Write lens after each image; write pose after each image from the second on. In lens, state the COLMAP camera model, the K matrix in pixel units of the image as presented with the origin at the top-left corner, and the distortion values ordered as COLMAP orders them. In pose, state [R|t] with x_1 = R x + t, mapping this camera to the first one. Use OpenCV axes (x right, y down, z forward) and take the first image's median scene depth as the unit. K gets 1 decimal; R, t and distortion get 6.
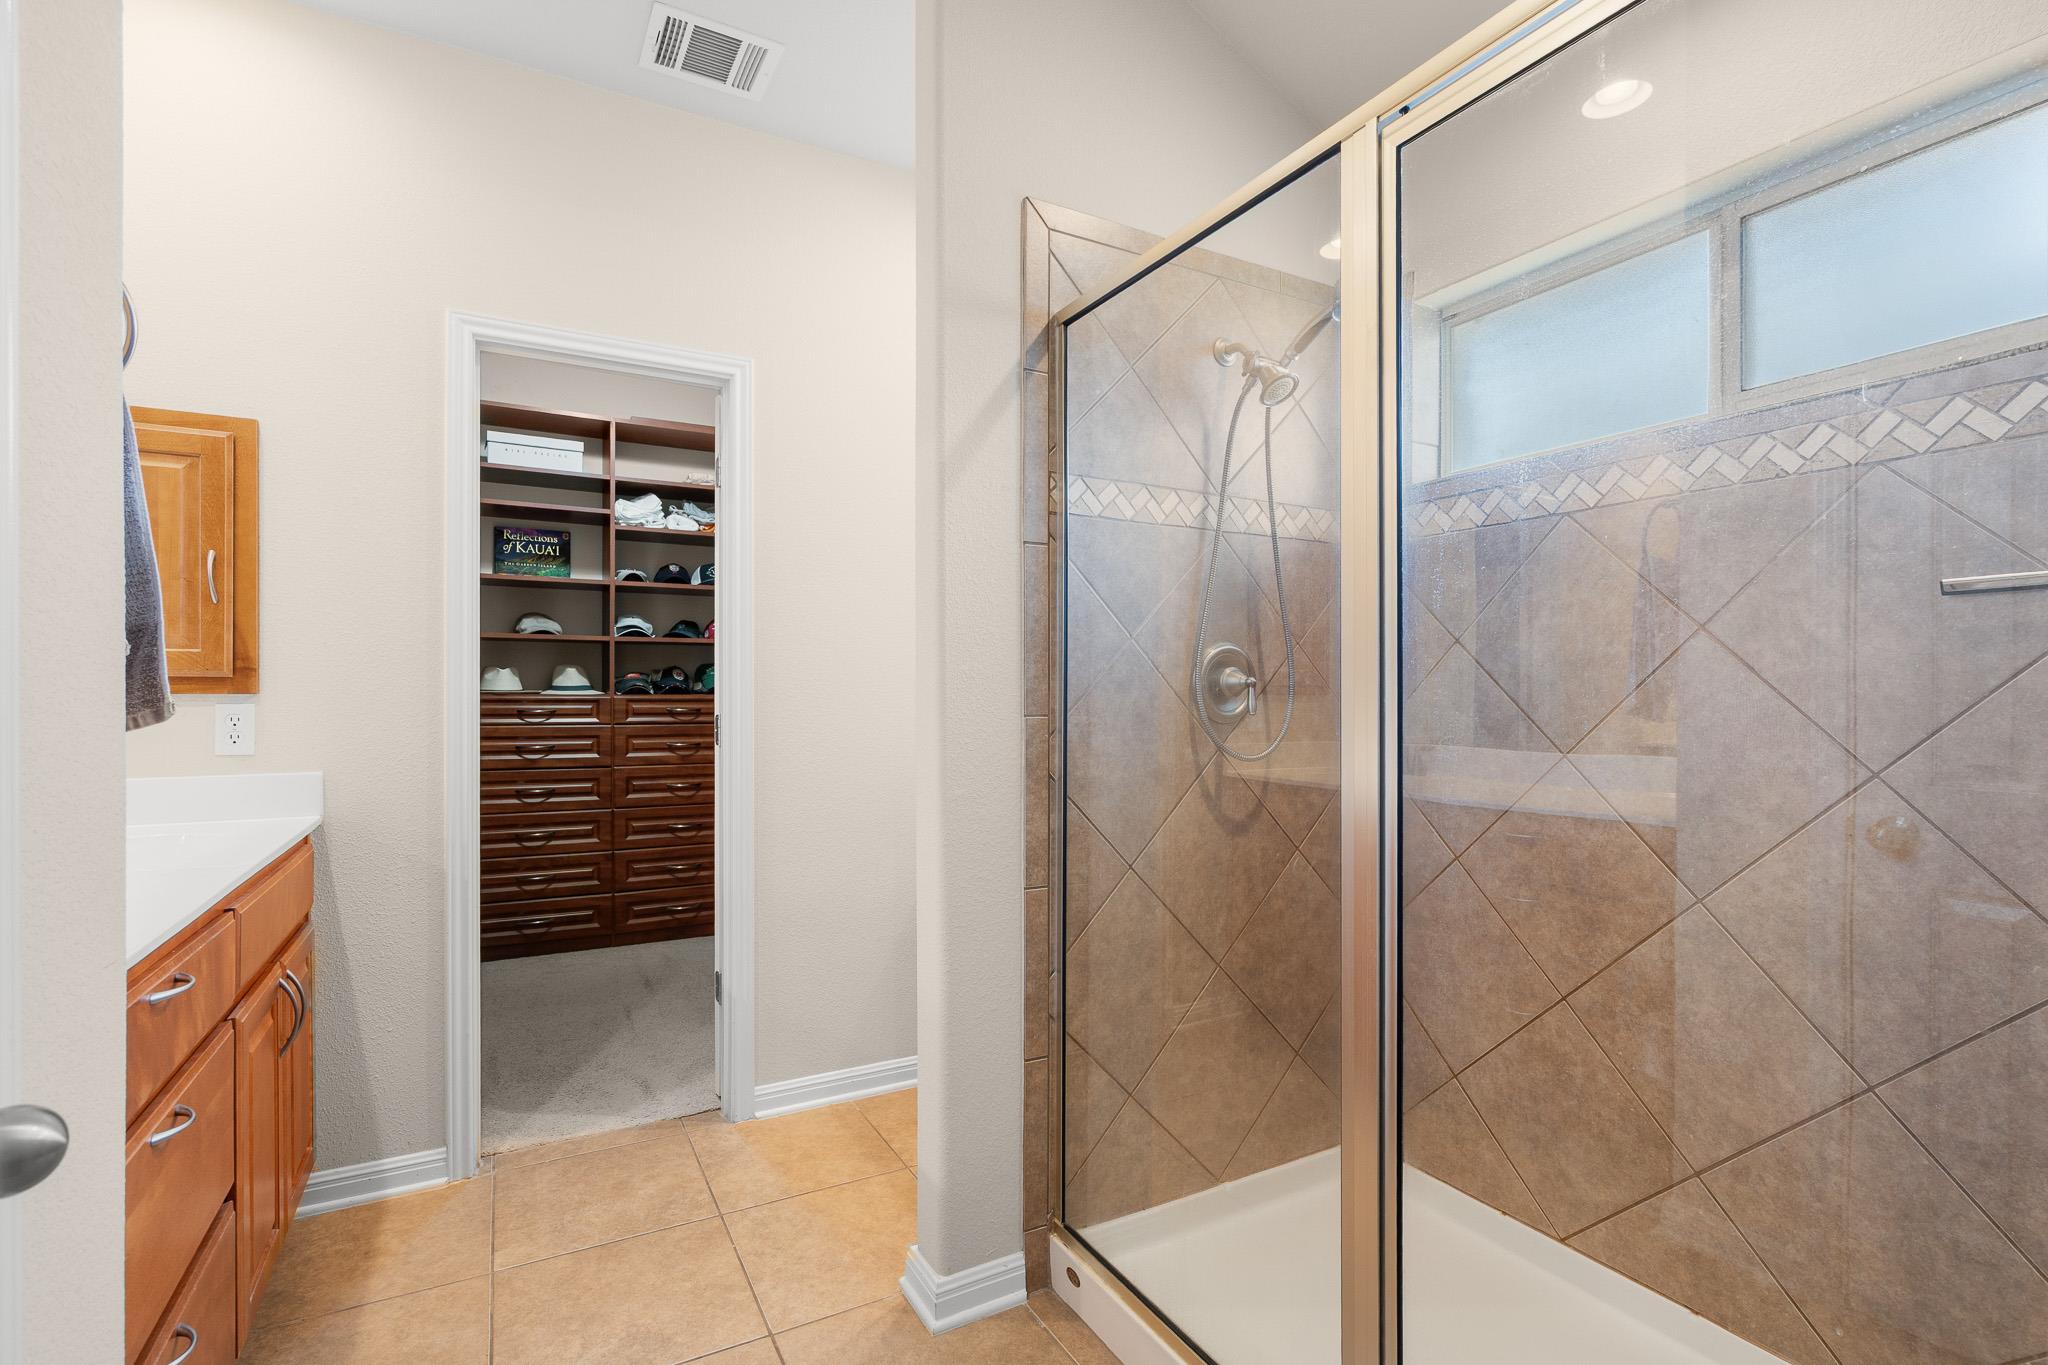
lens RADIAL K [[950.4, 0, 1023.8], [0, 950.4, 687.1], [0, 0, 1]] dist [-0.001833, -0.000238]
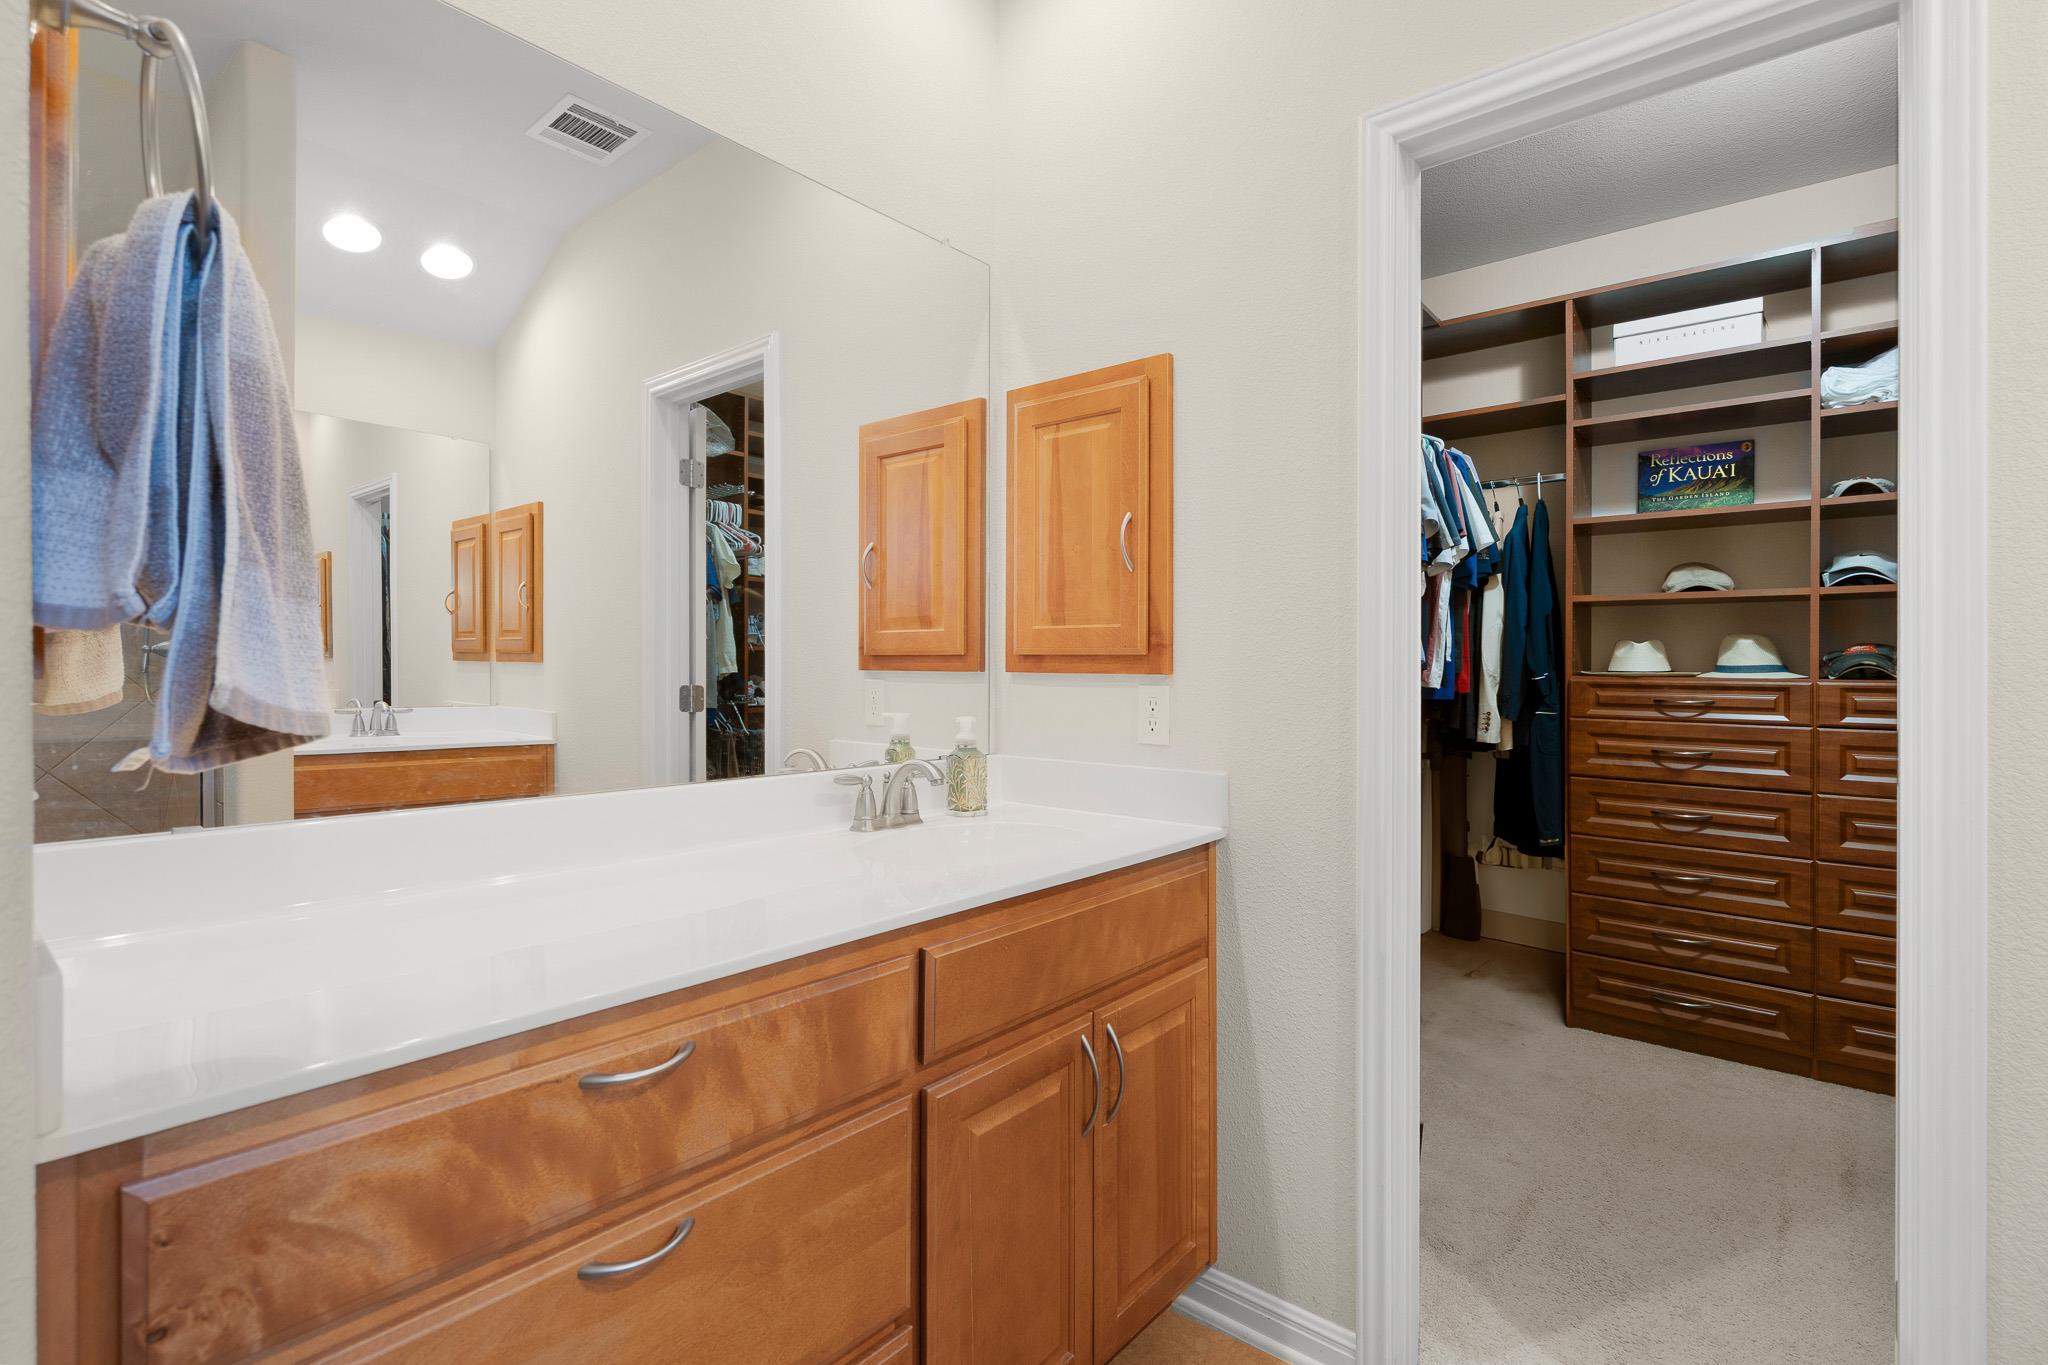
lens RADIAL K [[950.4, 0, 1031.0], [0, 950.4, 666.2], [0, 0, 1]] dist [-0.001833, -0.000238]
pose [[0.352000, -0.001201, -0.935999, -0.026138], [-0.000982, 0.999998, -0.001652, 0.000737], [0.935999, 0.001501, 0.351998, 0.297601]]
